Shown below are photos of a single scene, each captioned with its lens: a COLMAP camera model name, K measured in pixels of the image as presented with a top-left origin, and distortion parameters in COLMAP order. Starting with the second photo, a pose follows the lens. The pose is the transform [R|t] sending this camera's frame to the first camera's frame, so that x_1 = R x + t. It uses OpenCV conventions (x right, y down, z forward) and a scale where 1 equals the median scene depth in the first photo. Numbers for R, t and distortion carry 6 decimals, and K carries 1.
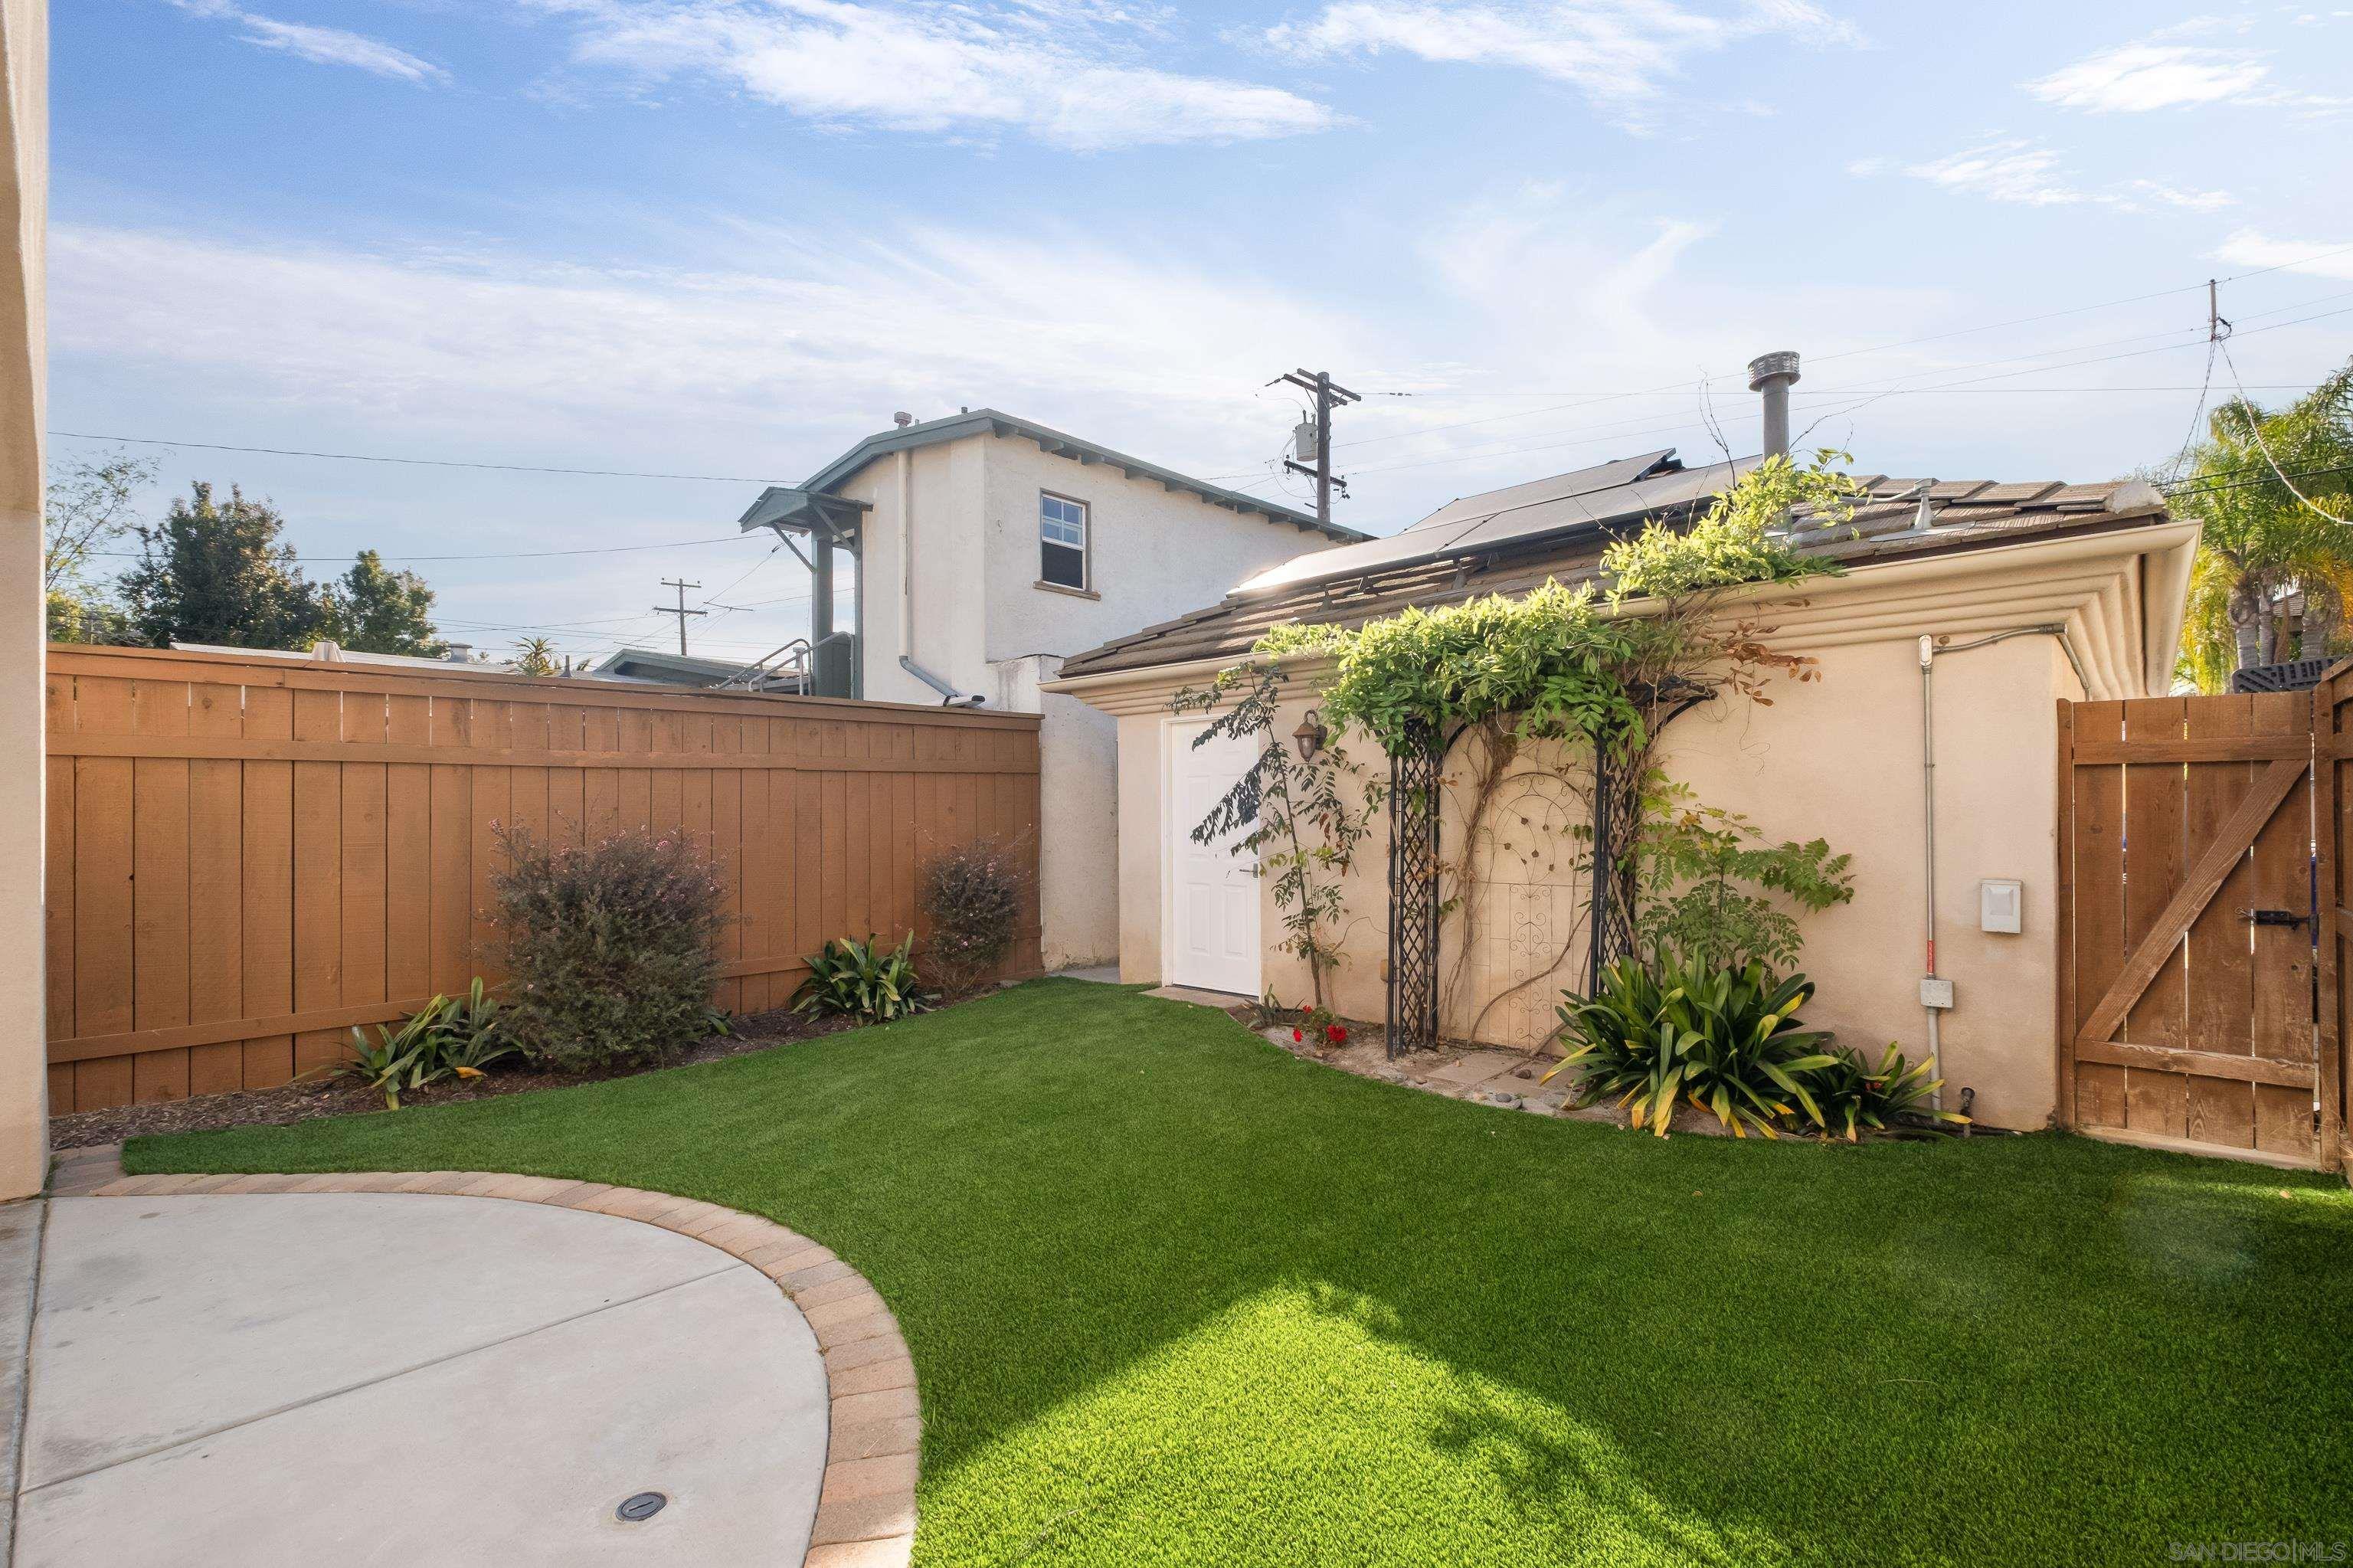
lens RADIAL K [[1034.4, 0, 1170.9], [0, 1034.4, 795.7], [0, 0, 1]] dist [-0.002193, -0.000860]
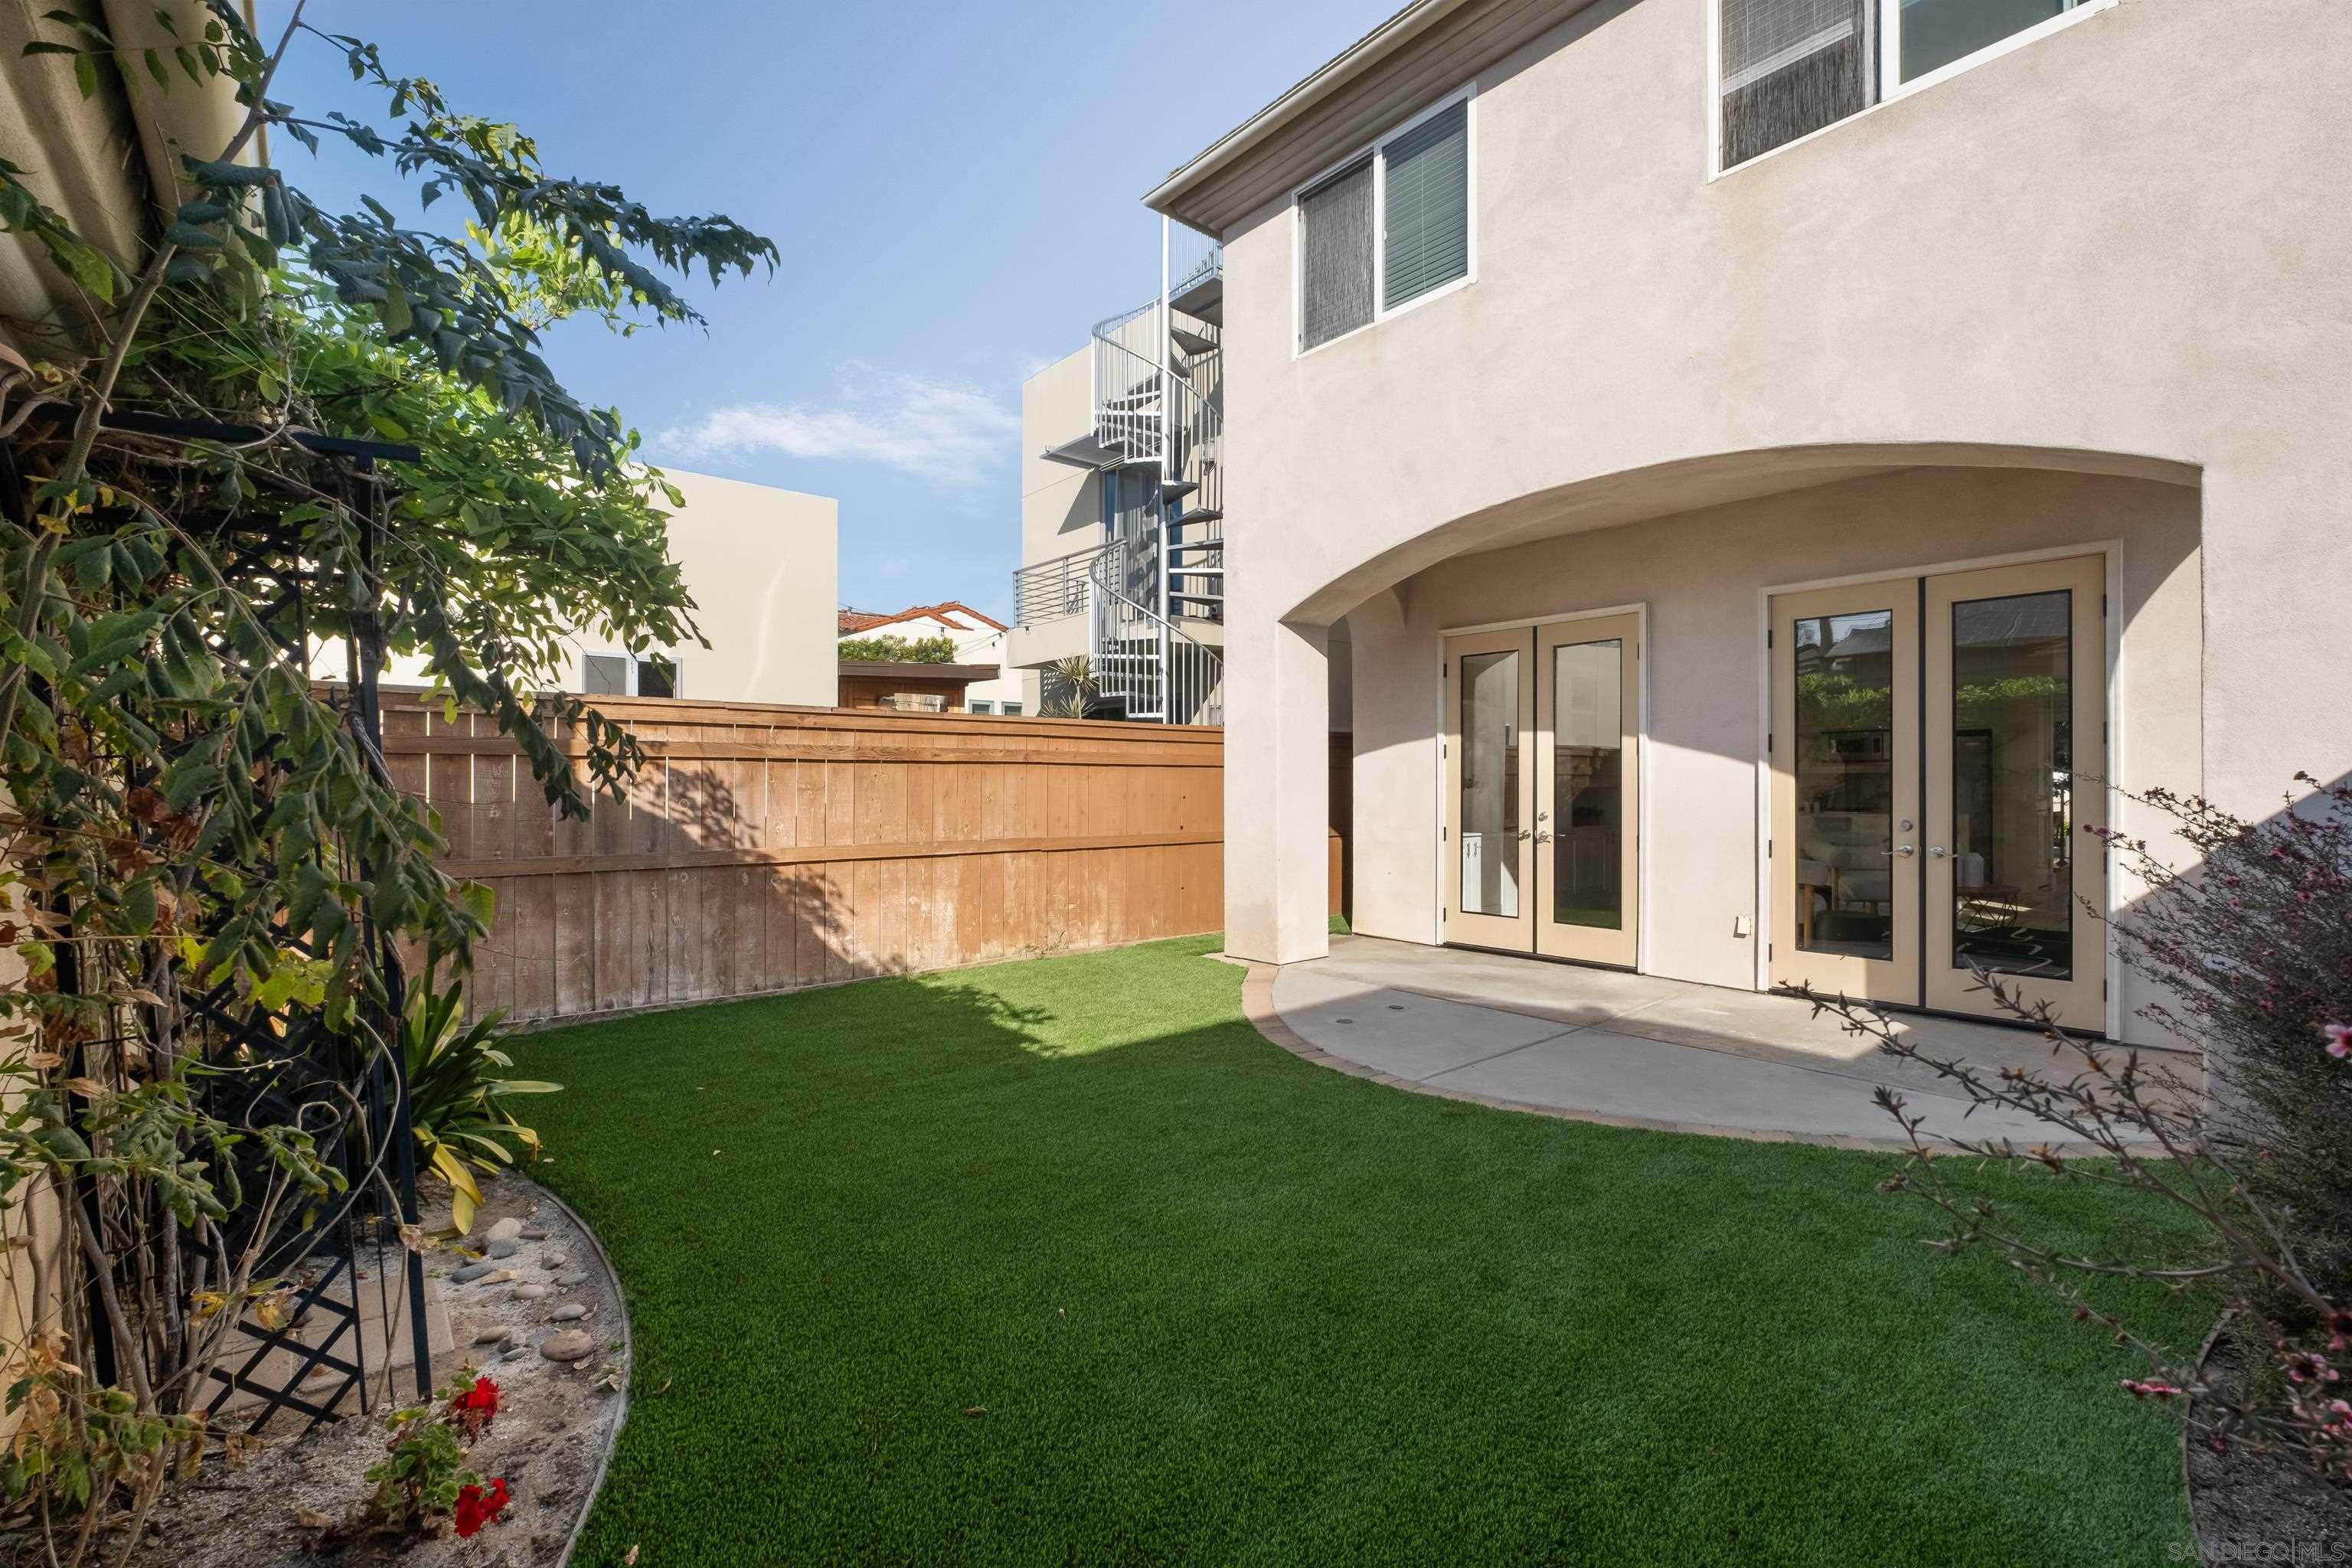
lens RADIAL K [[1034.0, 0, 1178.4], [0, 1034.0, 795.0], [0, 0, 1]] dist [-0.002193, -0.000860]
pose [[-0.992805, 0.008808, 0.119415, -0.225735], [0.009050, 0.999958, 0.001487, 0.033712], [-0.119397, 0.002557, -0.992843, 2.166534]]
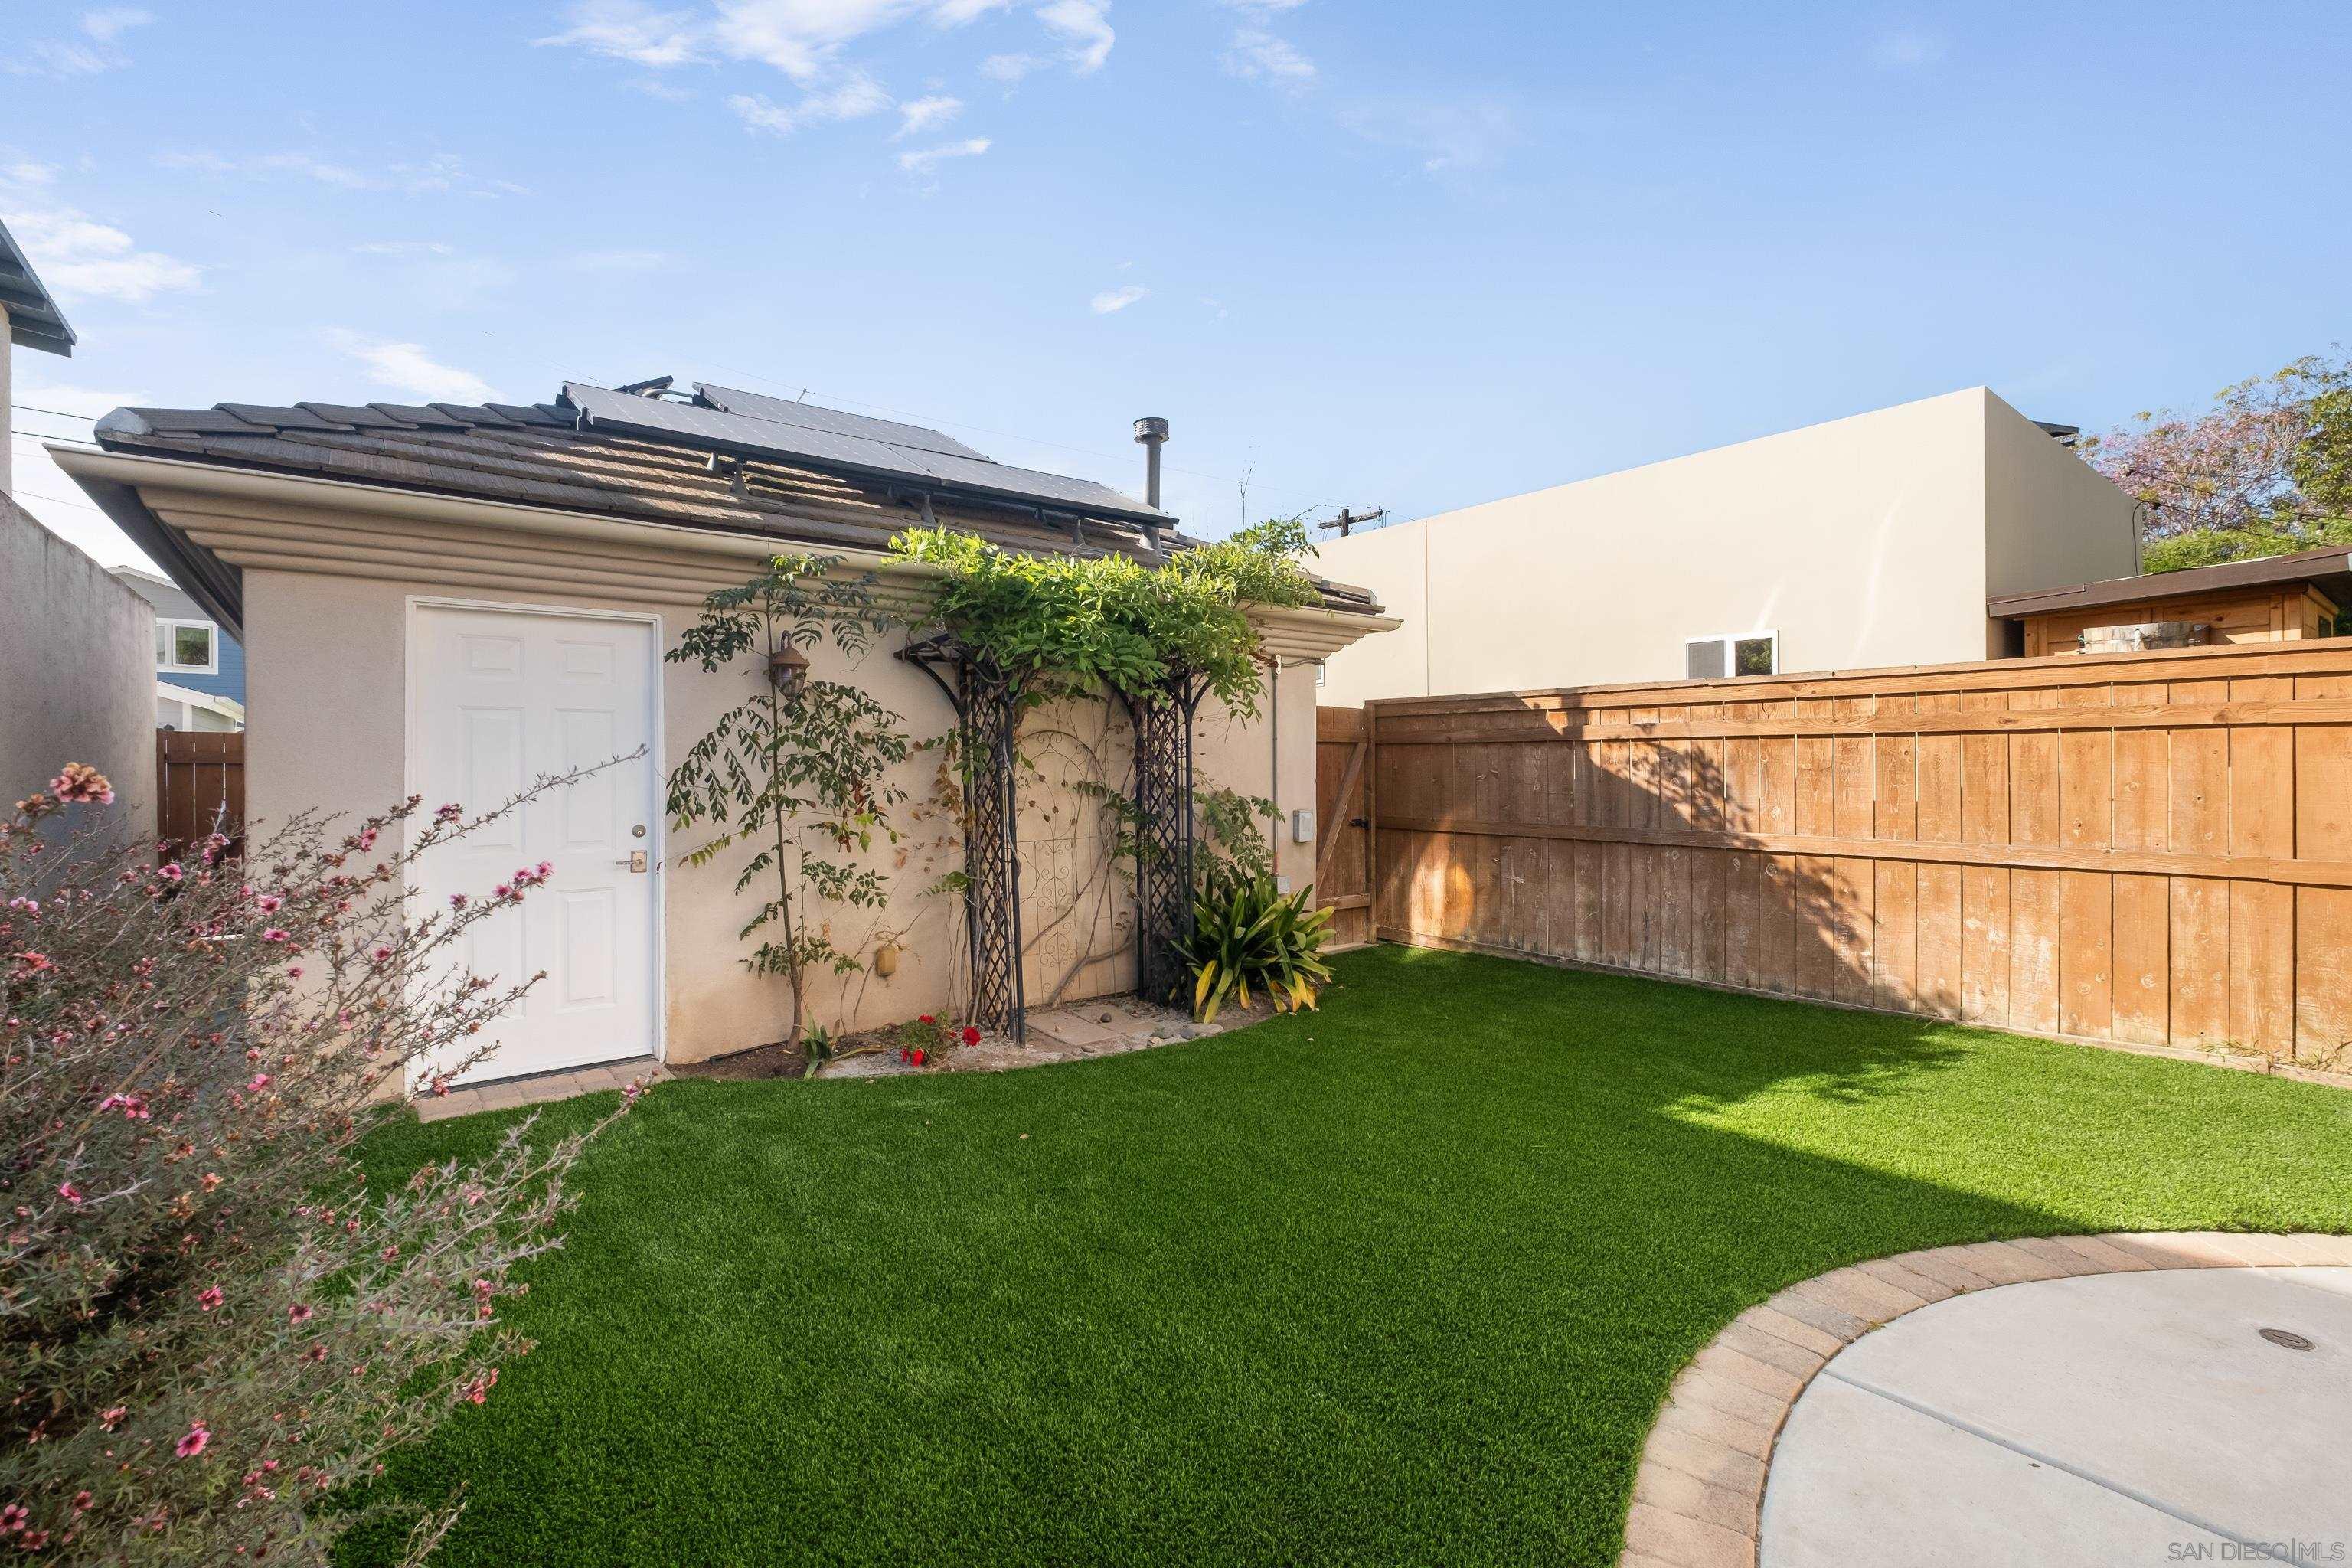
lens RADIAL K [[1034.0, 0, 1176.7], [0, 1034.0, 748.8], [0, 0, 1]] dist [-0.002193, -0.000860]
pose [[0.139940, 0.022624, 0.989901, -1.047188], [-0.002981, 0.999744, -0.022428, 0.028150], [-0.990156, 0.000188, 0.139972, 1.173235]]
